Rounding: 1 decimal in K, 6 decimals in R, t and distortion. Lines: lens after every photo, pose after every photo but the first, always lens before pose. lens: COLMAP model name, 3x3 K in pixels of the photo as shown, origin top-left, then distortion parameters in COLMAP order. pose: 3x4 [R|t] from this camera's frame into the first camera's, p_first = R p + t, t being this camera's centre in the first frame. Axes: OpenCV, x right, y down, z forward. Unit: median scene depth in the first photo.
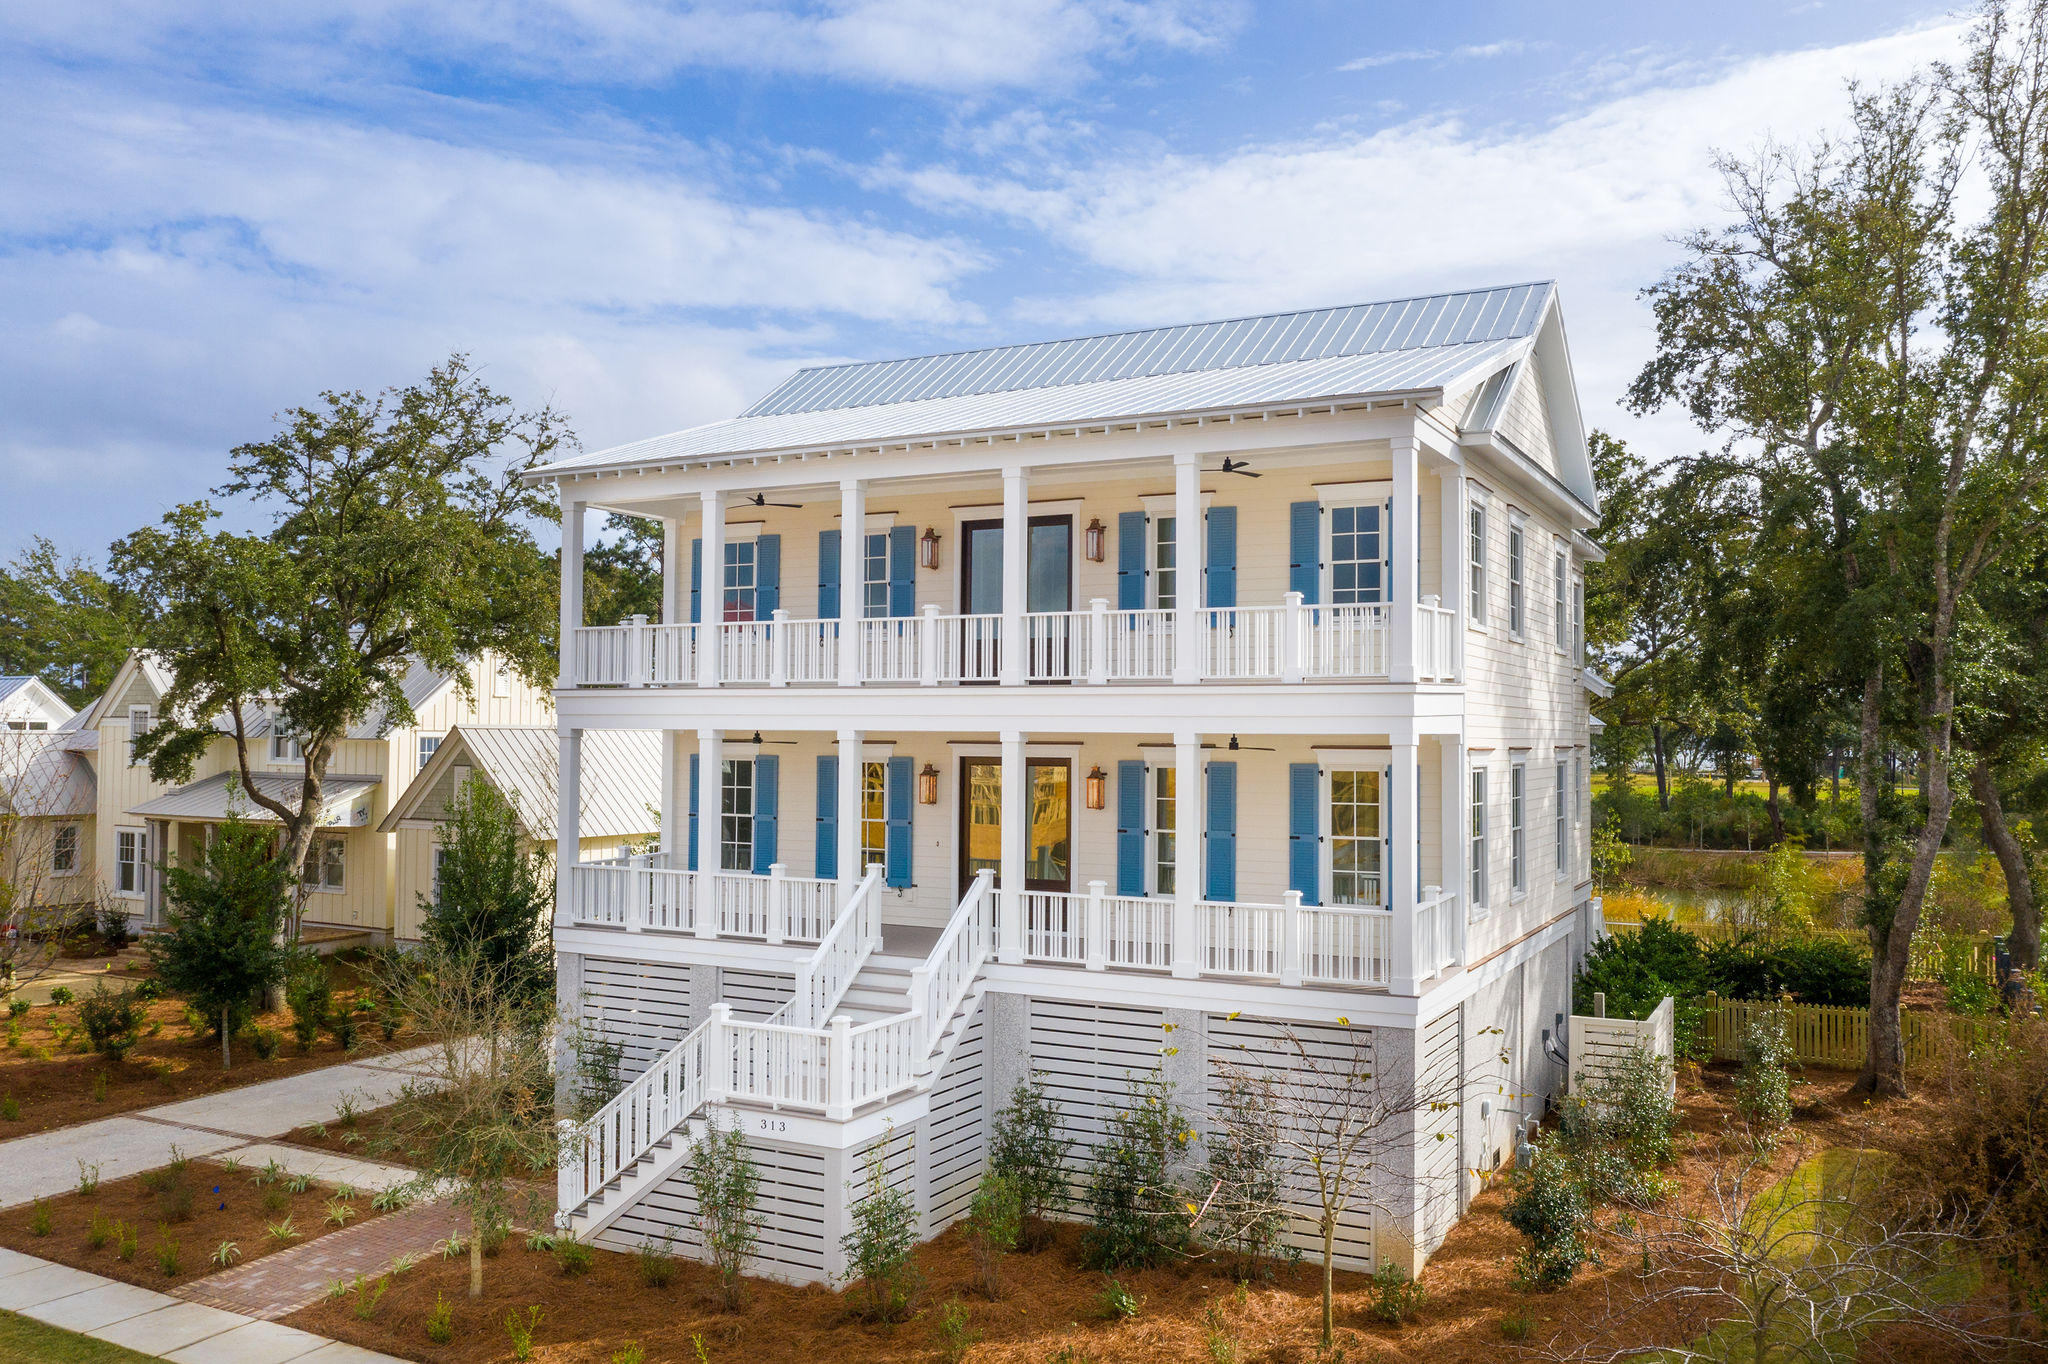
lens RADIAL K [[1694.7, 0, 1024.0], [0, 1694.7, 682.0], [0, 0, 1]] dist [0.008826, -0.067512]
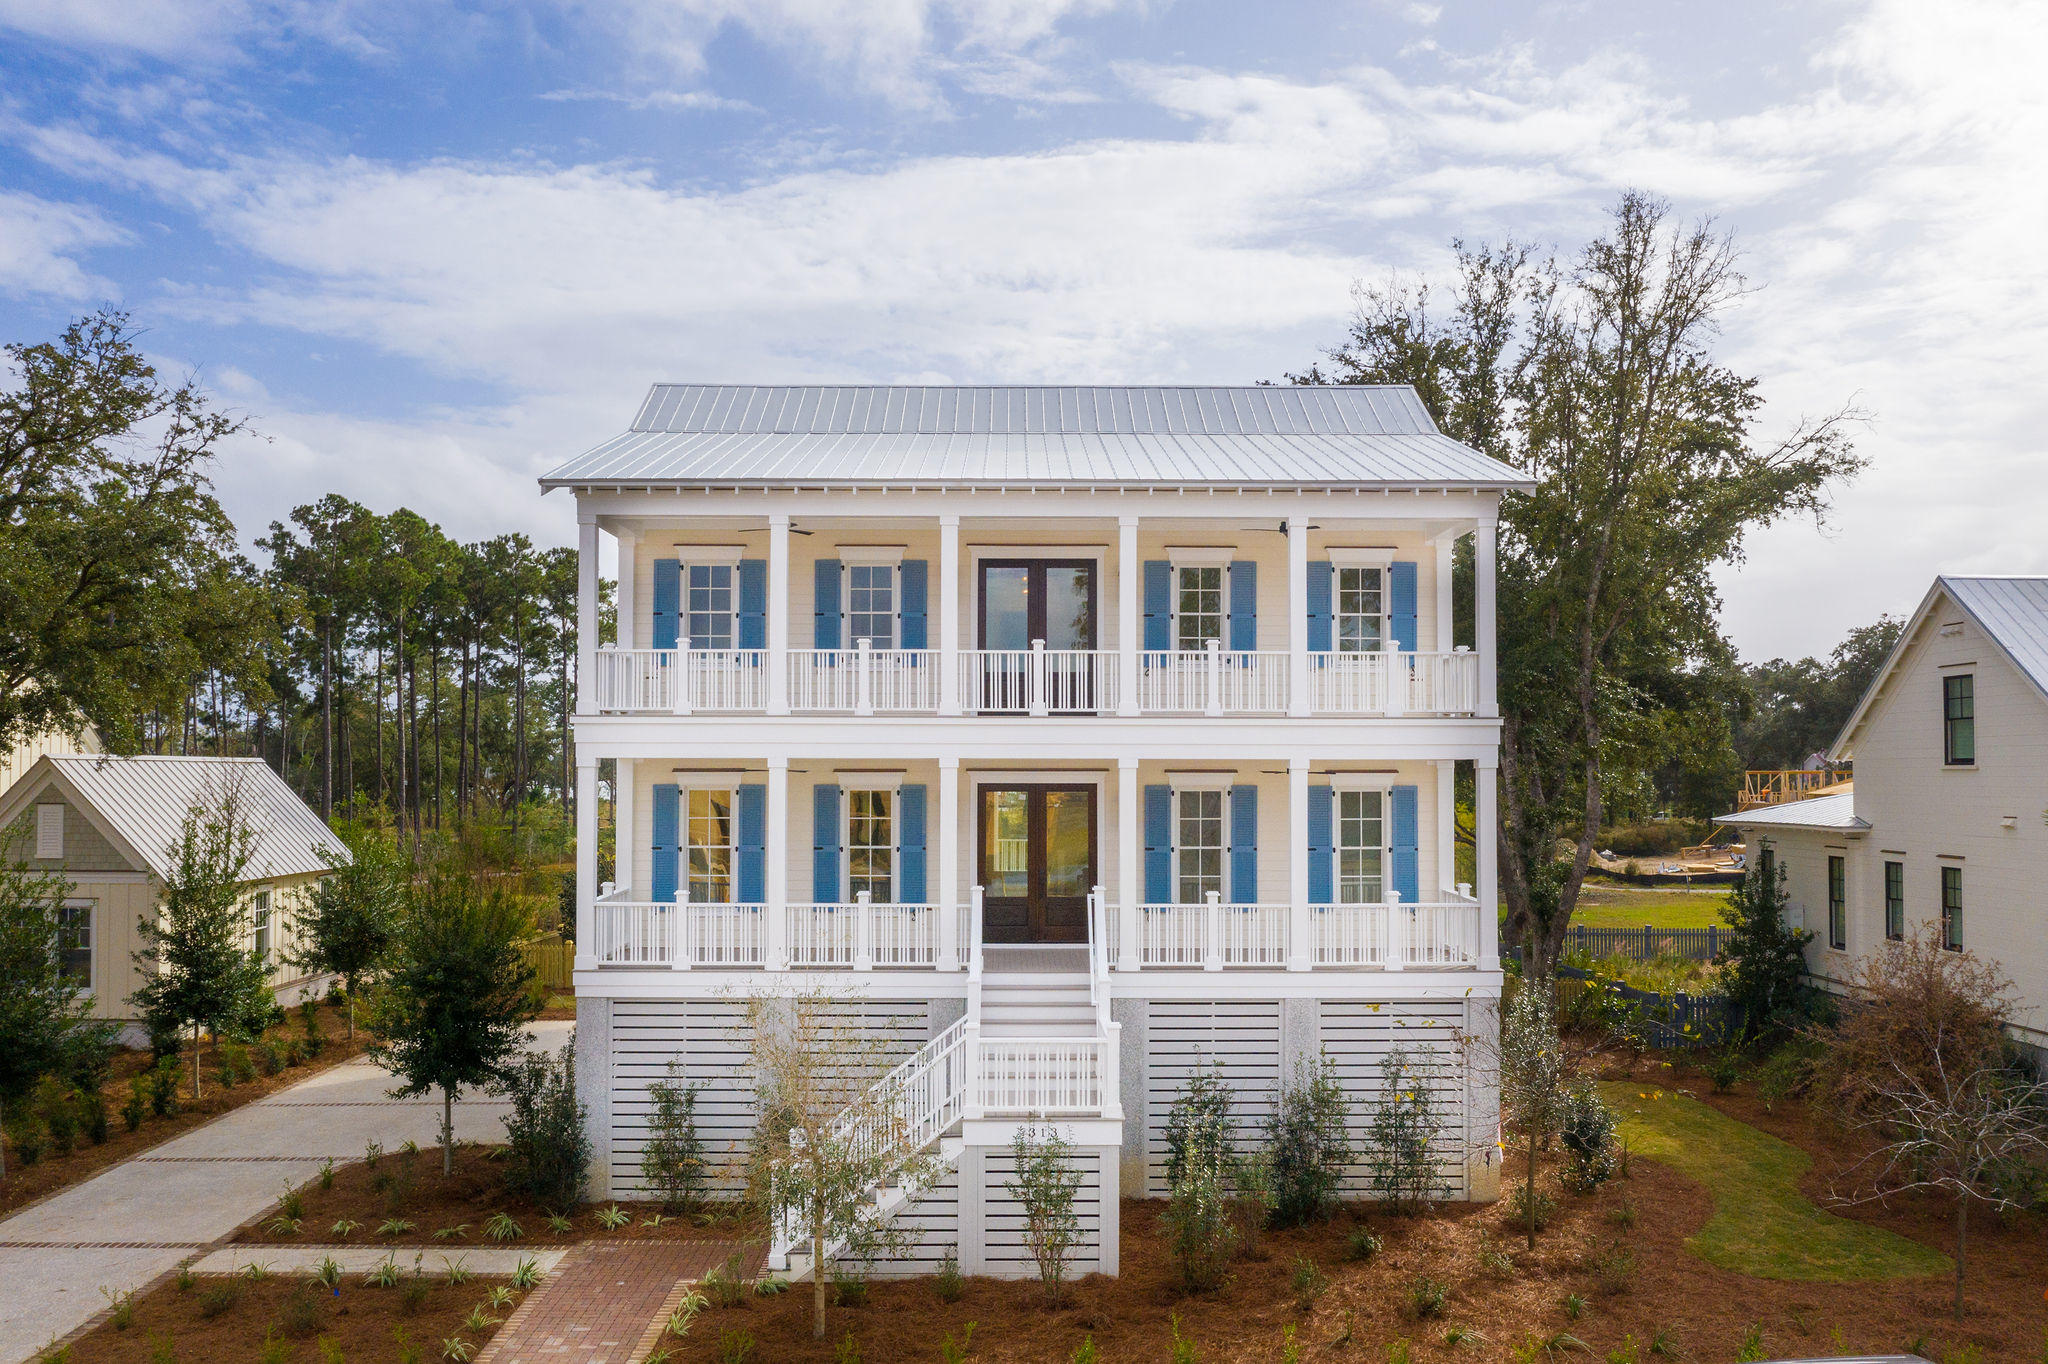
lens RADIAL K [[1694.7, 0, 1024.0], [0, 1694.7, 682.0], [0, 0, 1]] dist [0.008826, -0.067512]
pose [[0.873187, 0.022543, 0.486863, -0.336314], [-0.012139, 0.999626, -0.024514, 0.004225], [-0.487233, 0.015496, 0.873134, 0.041638]]
